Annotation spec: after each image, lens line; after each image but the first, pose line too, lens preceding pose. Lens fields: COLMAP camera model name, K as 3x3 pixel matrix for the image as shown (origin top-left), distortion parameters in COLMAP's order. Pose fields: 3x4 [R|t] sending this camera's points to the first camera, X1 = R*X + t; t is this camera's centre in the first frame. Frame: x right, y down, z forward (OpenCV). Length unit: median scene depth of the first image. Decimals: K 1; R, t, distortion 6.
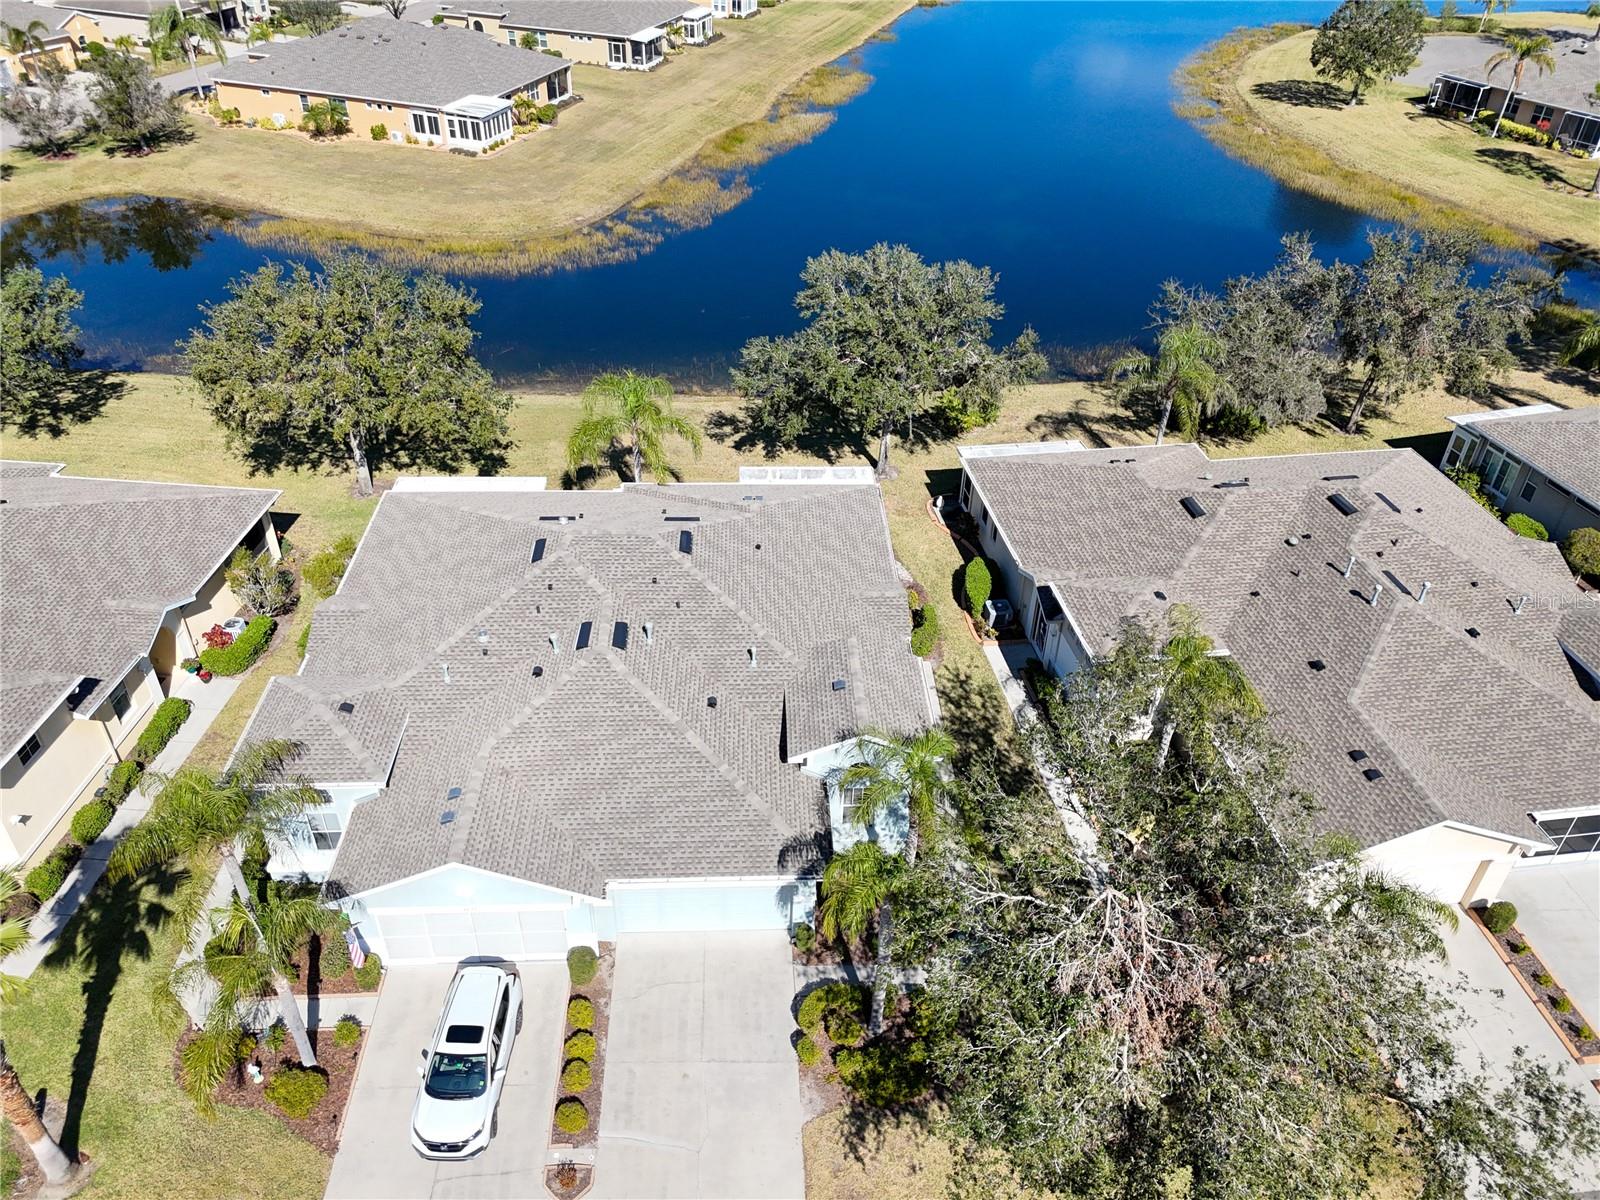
lens RADIAL K [[1178.6, 0, 800.0], [0, 1178.6, 600.0], [0, 0, 1]] dist [0.076185, -0.062626]
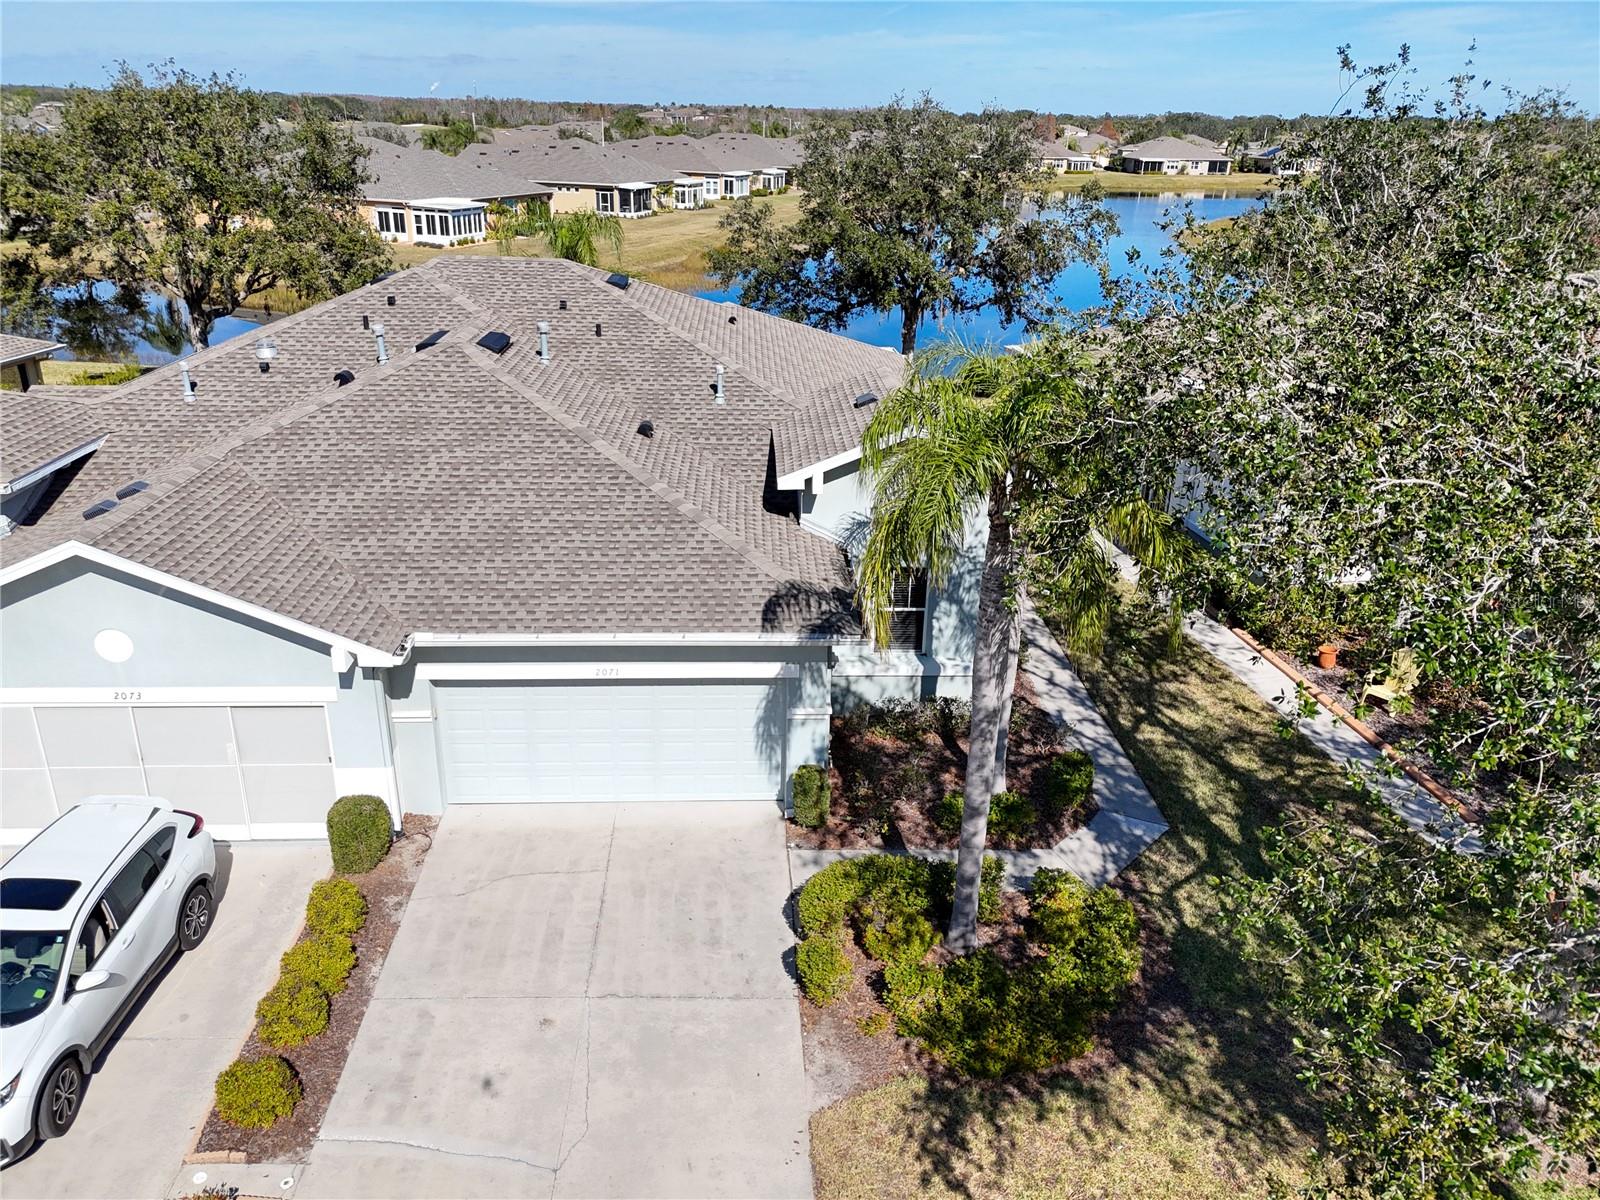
lens RADIAL K [[1178.6, 0, 800.0], [0, 1178.6, 600.0], [0, 0, 1]] dist [0.076185, -0.062626]
pose [[0.999974, -0.003154, 0.006486, -0.002647], [0.004580, 0.972415, -0.233211, 0.262942], [-0.005572, 0.233234, 0.972405, 0.397035]]
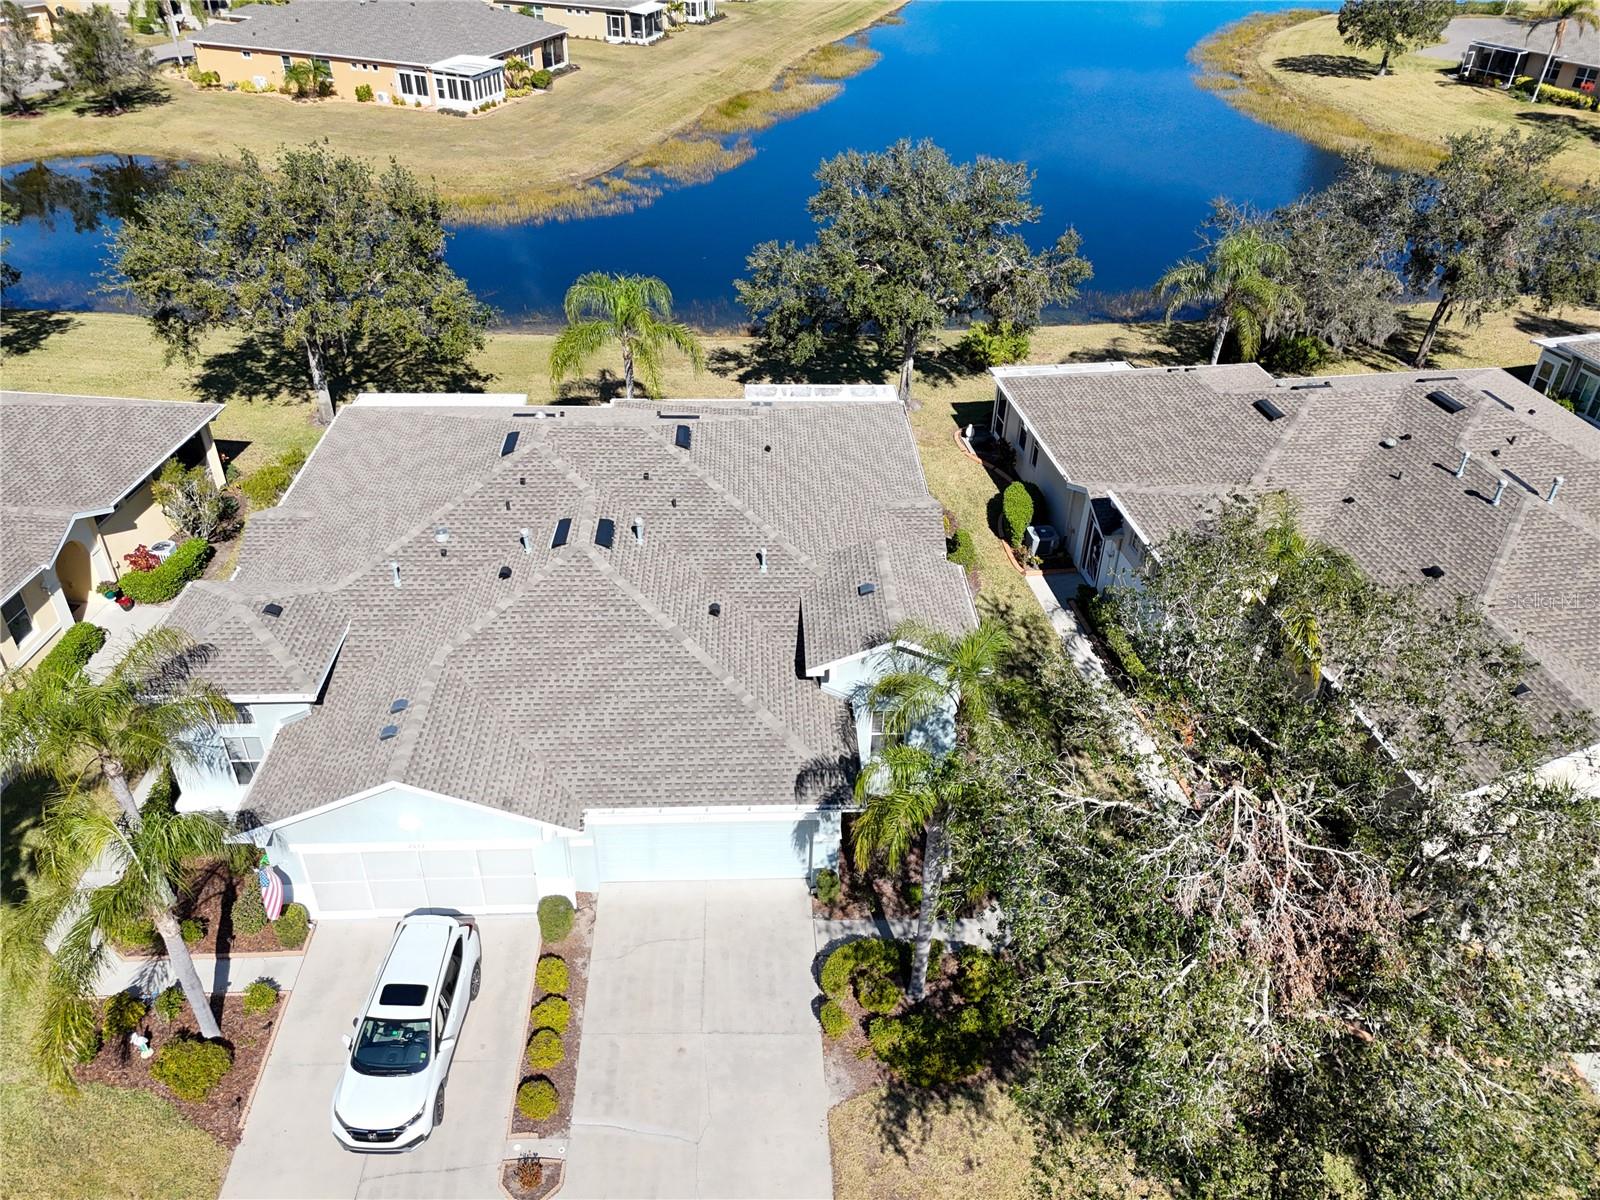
lens RADIAL K [[1178.6, 0, 800.0], [0, 1178.6, 600.0], [0, 0, 1]] dist [0.076185, -0.062626]
pose [[0.999999, -0.000981, -0.001332, -0.011043], [0.000948, 0.999699, -0.024505, 0.087136], [0.001355, 0.024504, 0.999699, 0.143255]]
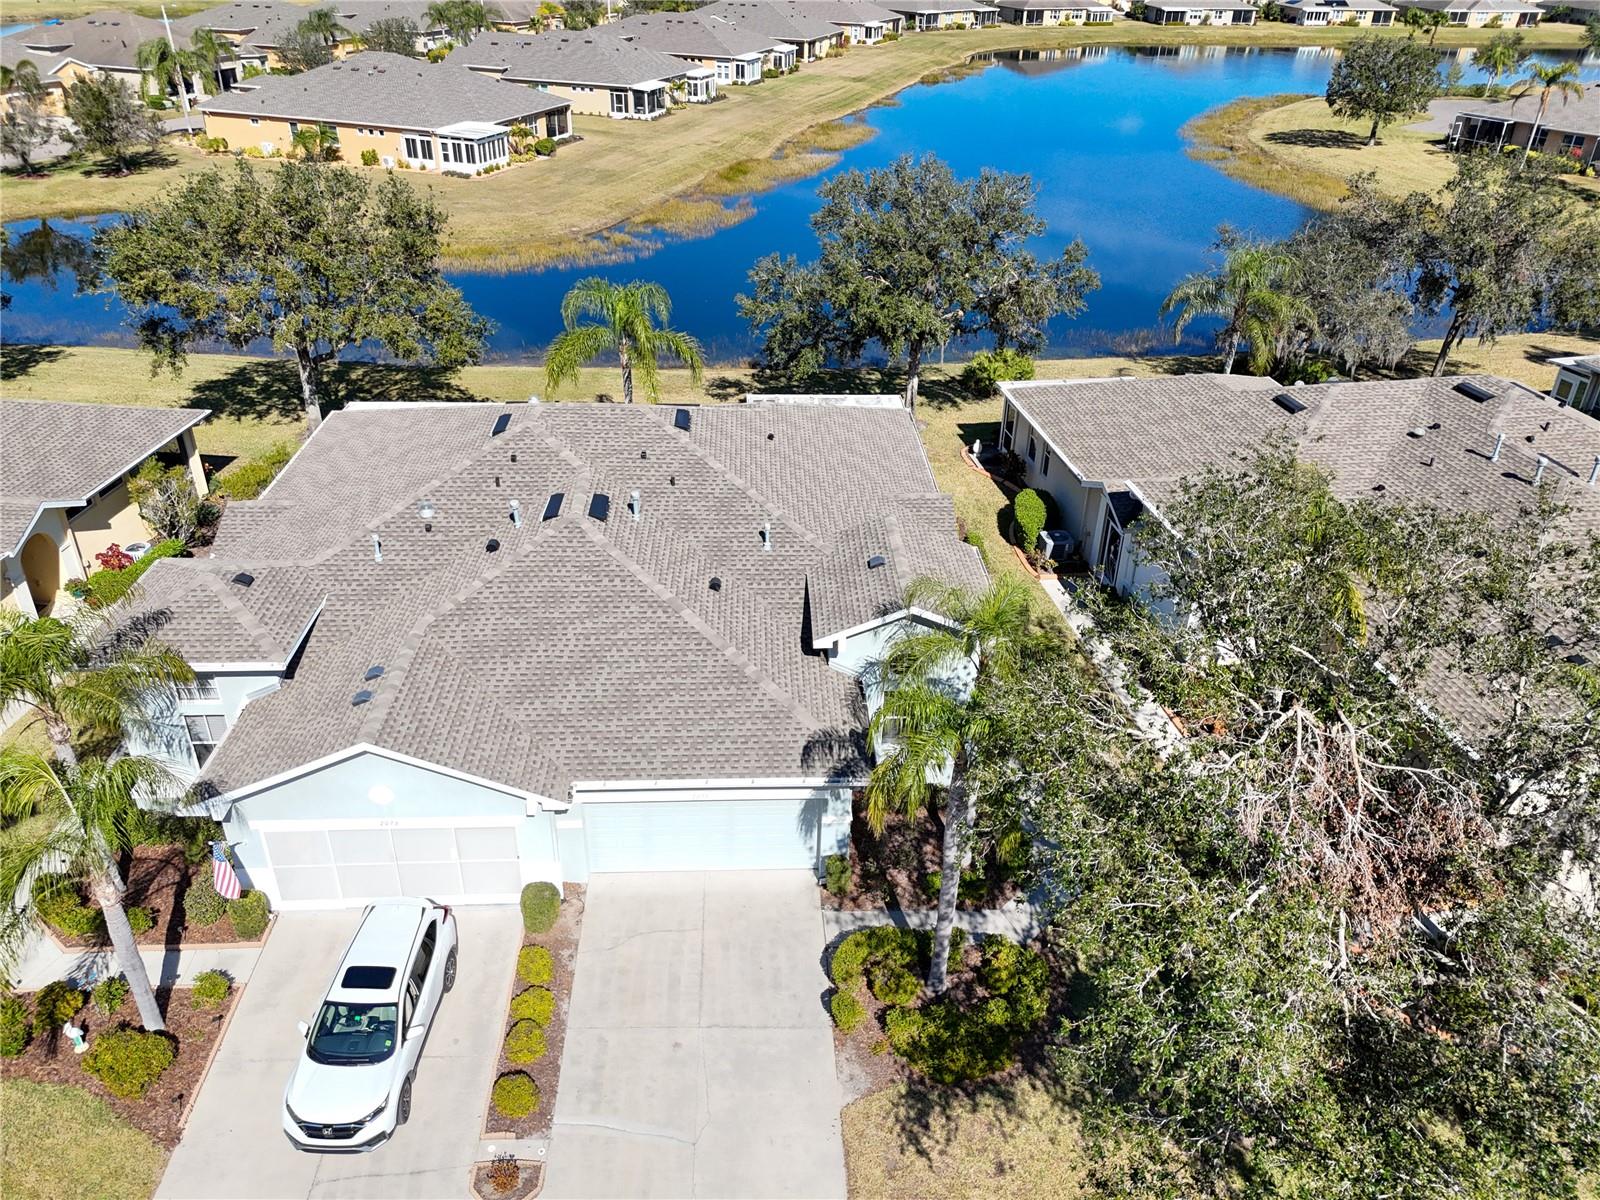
lens RADIAL K [[1178.6, 0, 800.0], [0, 1178.6, 600.0], [0, 0, 1]] dist [0.076185, -0.062626]
pose [[0.999997, -0.002589, 0.000207, -0.015647], [0.002596, 0.994862, -0.101211, 0.153357], [0.000056, 0.101211, 0.994865, 0.191053]]
